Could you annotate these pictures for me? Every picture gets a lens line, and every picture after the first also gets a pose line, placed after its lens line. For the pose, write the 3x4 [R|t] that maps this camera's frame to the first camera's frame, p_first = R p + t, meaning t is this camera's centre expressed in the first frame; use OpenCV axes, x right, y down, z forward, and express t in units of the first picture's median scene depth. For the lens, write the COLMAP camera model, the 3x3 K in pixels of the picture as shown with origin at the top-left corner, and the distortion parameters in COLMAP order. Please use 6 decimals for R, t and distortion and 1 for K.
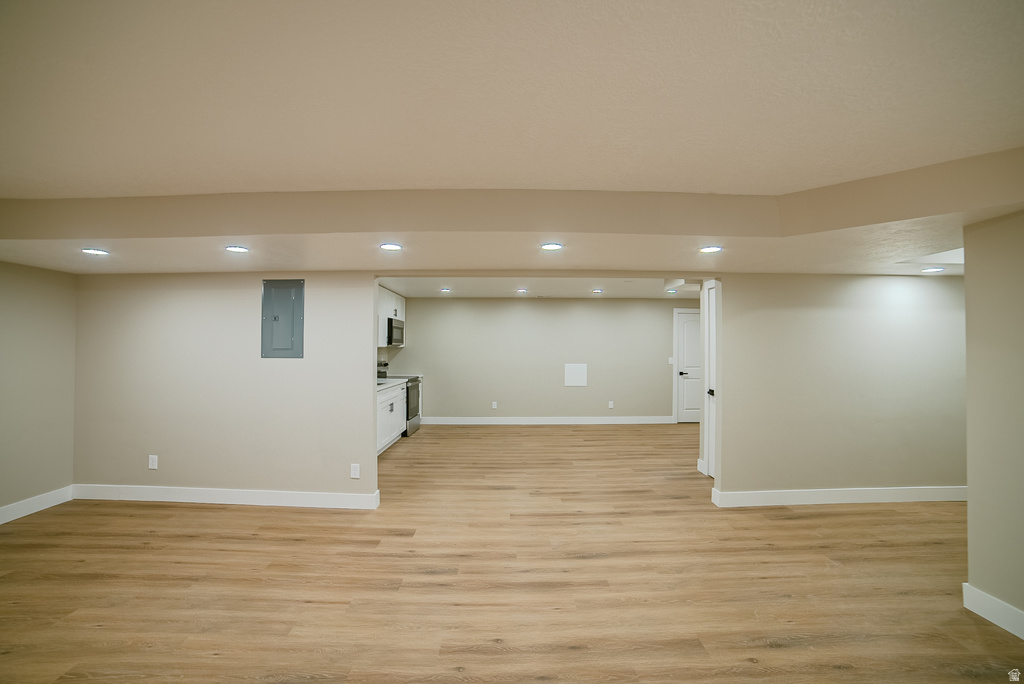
lens RADIAL K [[430.3, 0, 503.9], [0, 430.3, 340.9], [0, 0, 1]] dist [-0.095948, 0.038372]
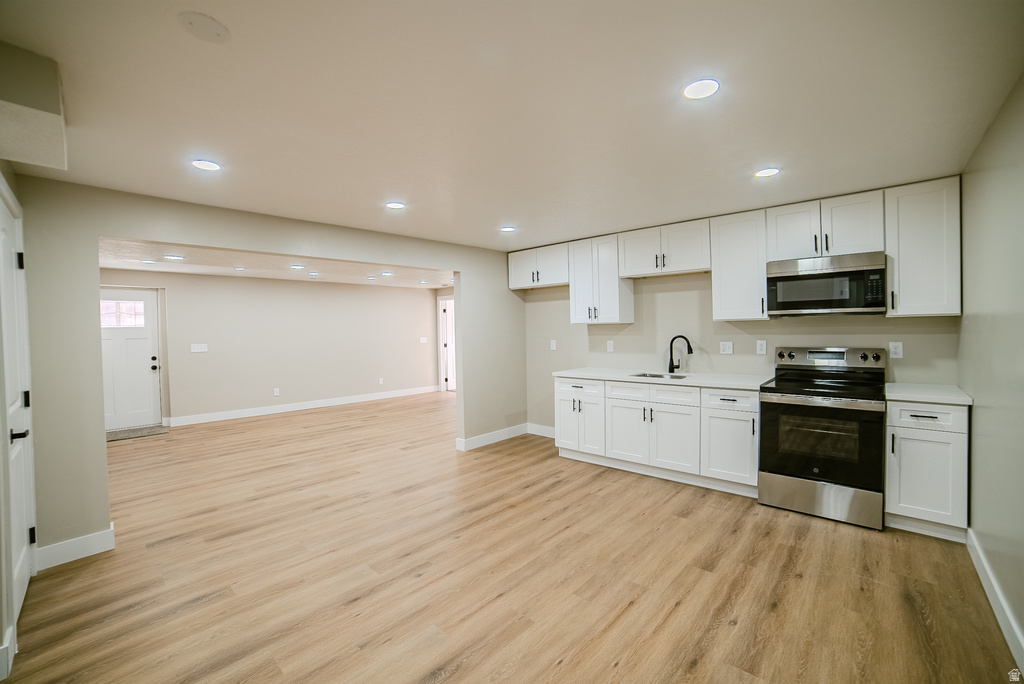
lens RADIAL K [[430.3, 0, 503.9], [0, 430.3, 340.9], [0, 0, 1]] dist [-0.095948, 0.038372]
pose [[-0.693801, 0.005880, -0.720143, 0.685922], [0.017170, 0.999817, -0.008379, 0.079316], [0.719962, -0.018179, -0.693775, 2.515788]]
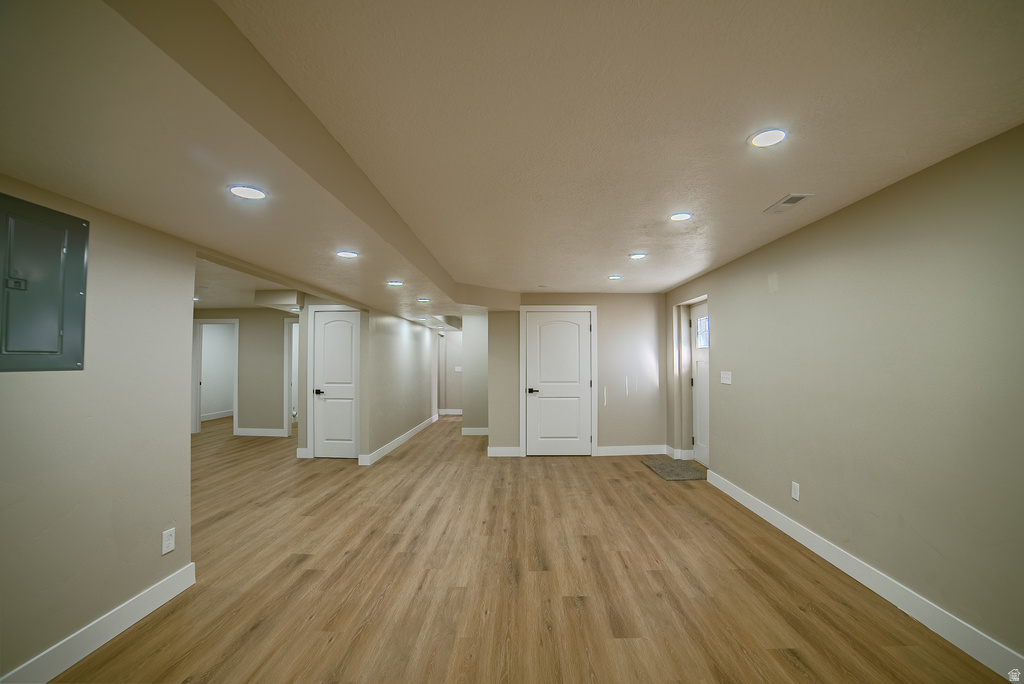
lens RADIAL K [[404.3, 0, 506.8], [0, 404.3, 359.3], [0, 0, 1]] dist [-0.000842, -0.000022]
pose [[0.045354, 0.013116, 0.998885, -1.171189], [-0.030657, 0.999461, -0.011731, 0.019992], [-0.998500, -0.030090, 0.045732, 0.552924]]
